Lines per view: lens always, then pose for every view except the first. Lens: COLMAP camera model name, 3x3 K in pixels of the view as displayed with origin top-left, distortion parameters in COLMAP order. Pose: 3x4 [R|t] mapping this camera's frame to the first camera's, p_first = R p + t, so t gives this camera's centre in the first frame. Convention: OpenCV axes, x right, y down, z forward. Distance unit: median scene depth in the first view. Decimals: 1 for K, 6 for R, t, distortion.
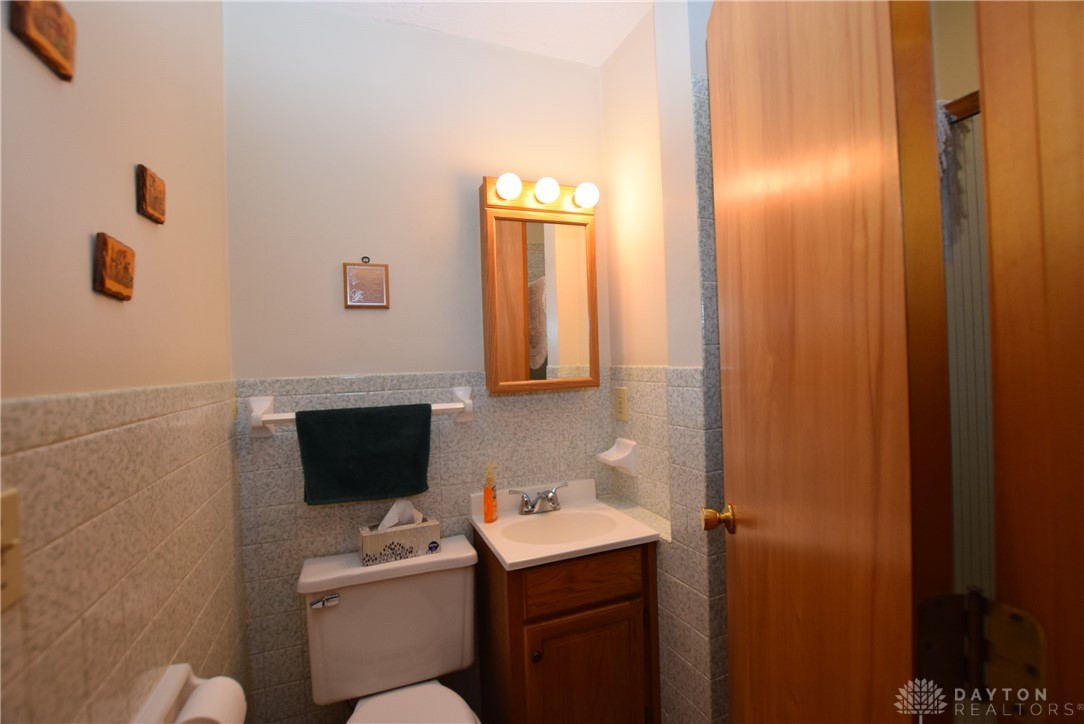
lens RADIAL K [[471.6, 0, 541.3], [0, 471.6, 360.9], [0, 0, 1]] dist [-0.004573, -0.000227]
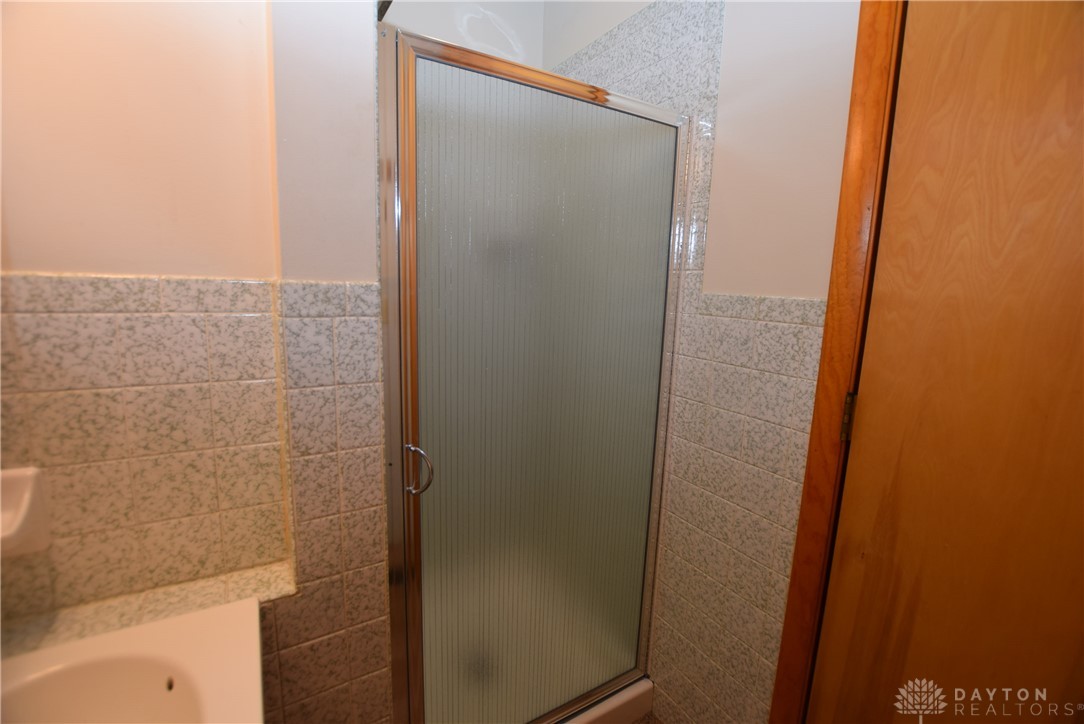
lens RADIAL K [[471.6, 0, 540.4], [0, 471.6, 362.0], [0, 0, 1]] dist [-0.004573, -0.000227]
pose [[-0.126956, -0.134556, 0.982739, -0.293320], [-0.026904, 0.990859, 0.132193, 0.027101], [-0.991543, -0.009657, -0.129416, 0.806900]]
